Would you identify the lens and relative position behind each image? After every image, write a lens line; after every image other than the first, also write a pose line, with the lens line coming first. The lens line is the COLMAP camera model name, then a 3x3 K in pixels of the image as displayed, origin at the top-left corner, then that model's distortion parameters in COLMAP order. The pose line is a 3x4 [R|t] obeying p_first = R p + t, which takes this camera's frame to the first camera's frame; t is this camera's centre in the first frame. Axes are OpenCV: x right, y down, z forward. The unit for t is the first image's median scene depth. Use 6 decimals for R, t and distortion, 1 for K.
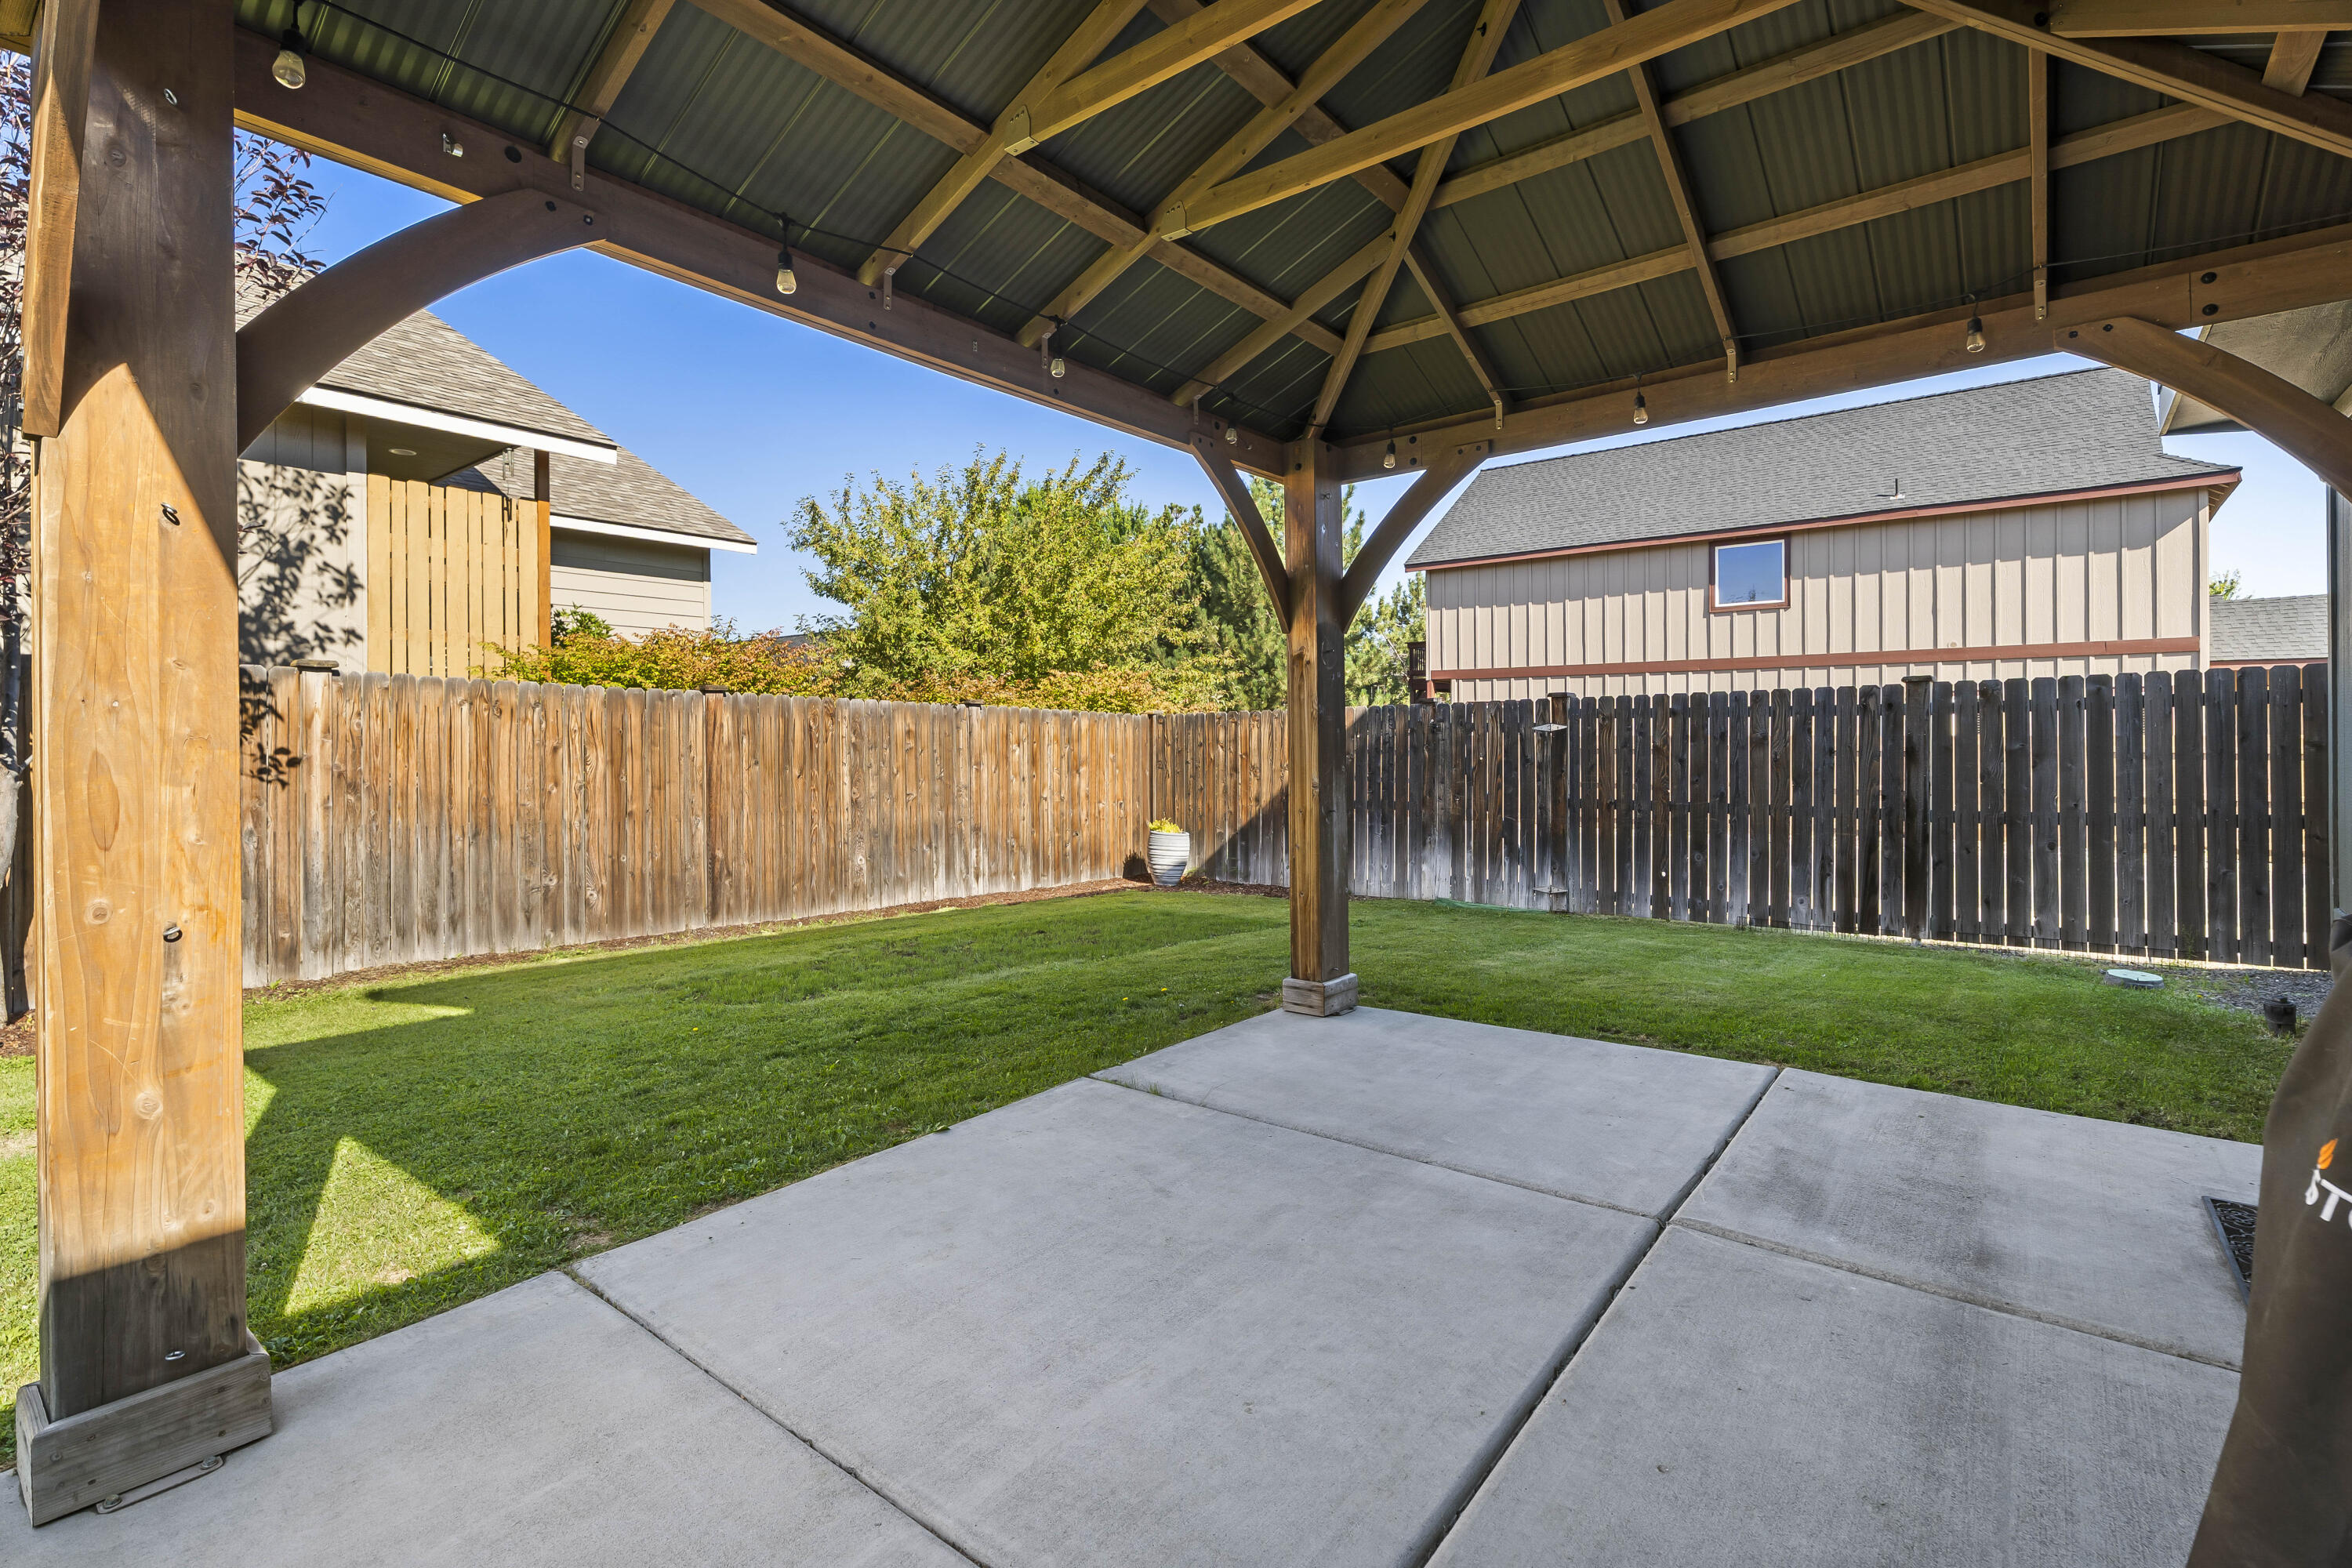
lens RADIAL K [[1088.3, 0, 1168.8], [0, 1088.3, 739.8], [0, 0, 1]] dist [0.000811, 0.000021]
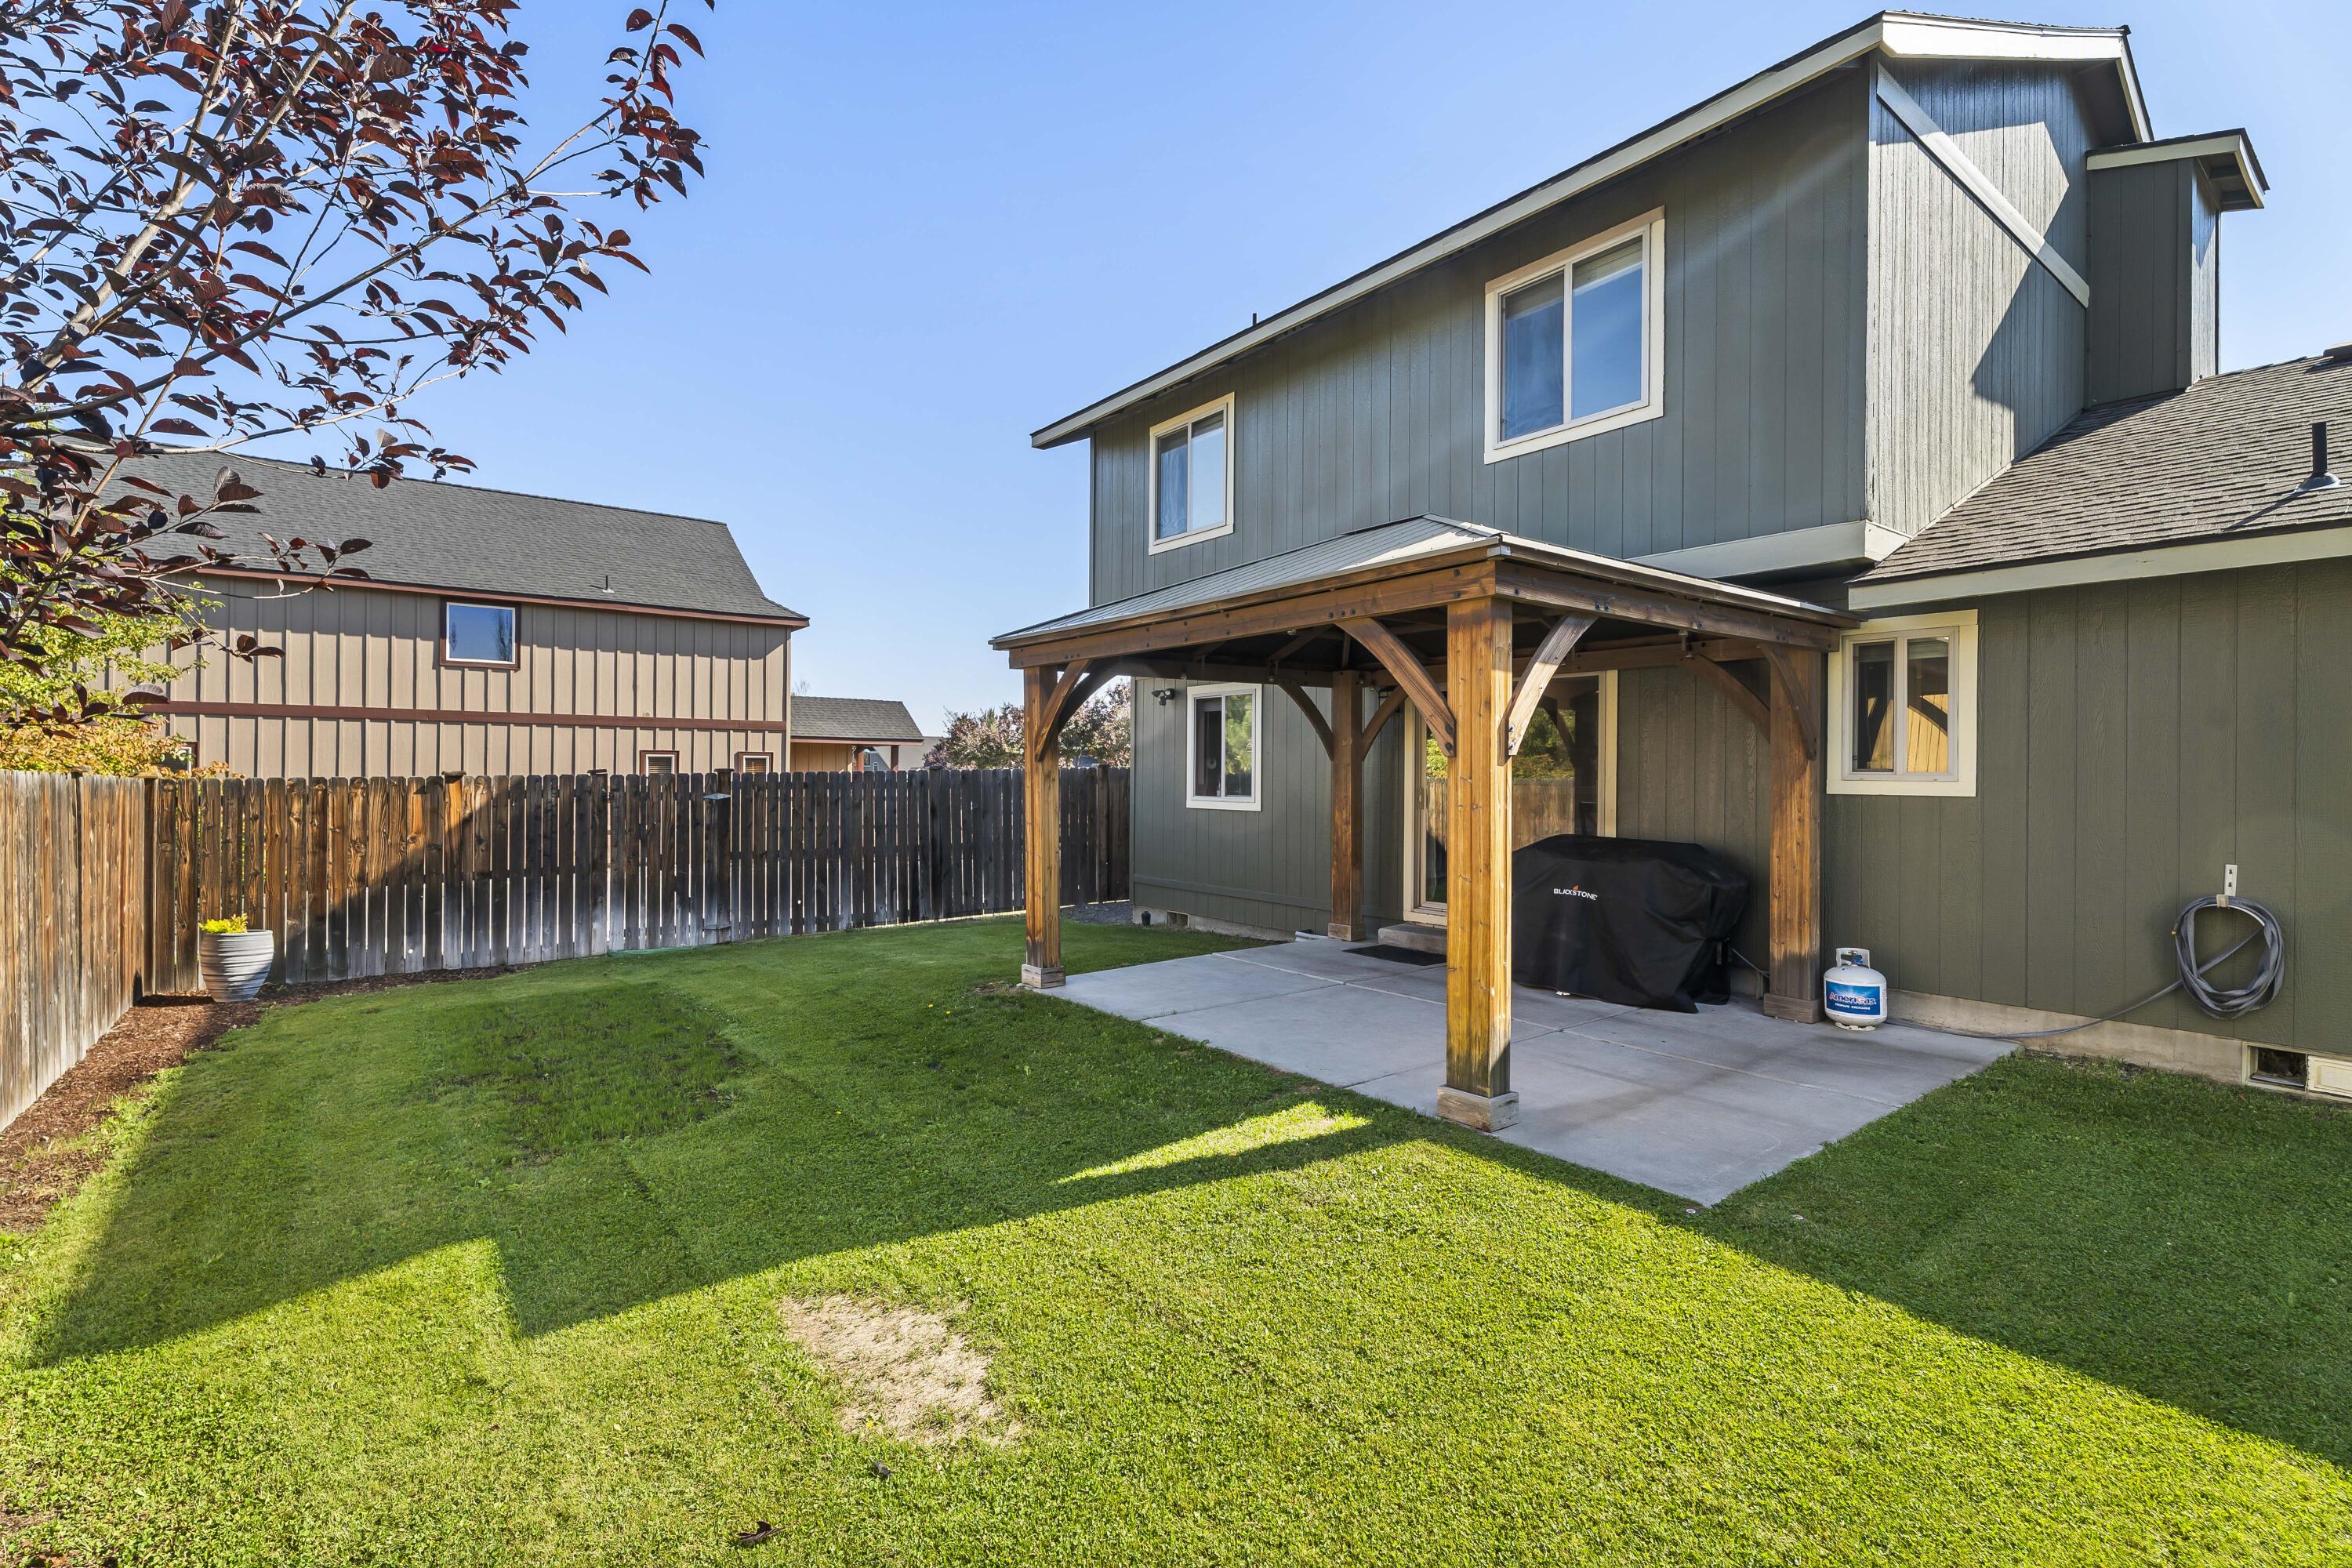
lens RADIAL K [[1049.8, 0, 1176.0], [0, 1049.8, 784.0], [0, 0, 1]] dist [-0.001724, -0.000534]
pose [[0.226981, -0.004749, 0.973888, -0.632058], [-0.007883, 0.999946, 0.006713, -0.033727], [-0.973867, -0.009201, 0.226931, 0.198417]]
